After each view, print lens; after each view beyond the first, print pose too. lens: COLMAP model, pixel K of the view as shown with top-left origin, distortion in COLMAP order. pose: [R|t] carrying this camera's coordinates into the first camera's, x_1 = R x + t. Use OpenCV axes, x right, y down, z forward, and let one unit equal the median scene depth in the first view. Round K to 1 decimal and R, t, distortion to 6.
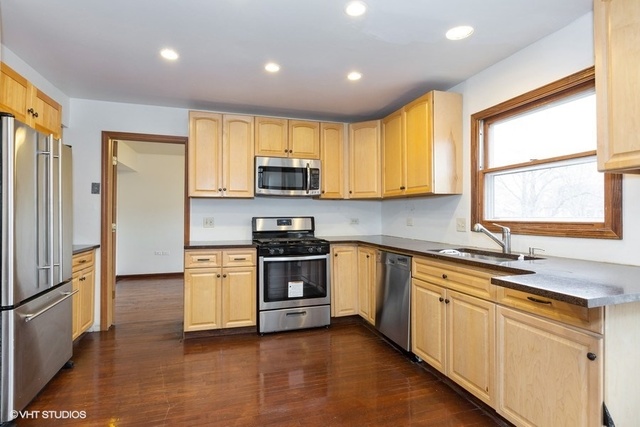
lens RADIAL K [[347.7, 0, 320.0], [0, 347.7, 213.5], [0, 0, 1]] dist [0.000278, 0.000101]
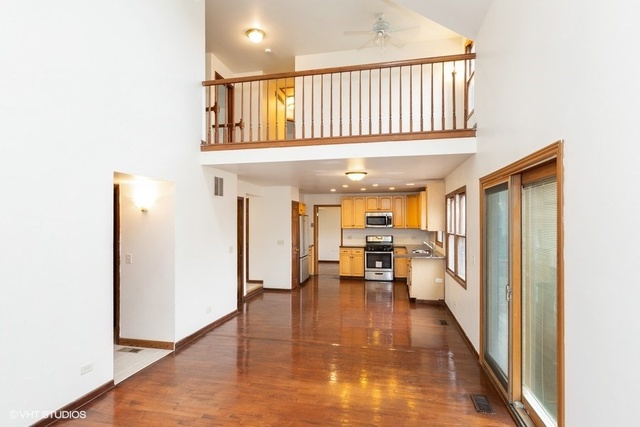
lens RADIAL K [[347.7, 0, 320.0], [0, 347.7, 213.5], [0, 0, 1]] dist [0.000278, 0.000101]
pose [[0.876679, -0.011614, -0.480935, 0.770542], [0.003571, 0.999838, -0.017636, -0.113565], [0.481062, 0.013744, 0.876579, -1.443747]]
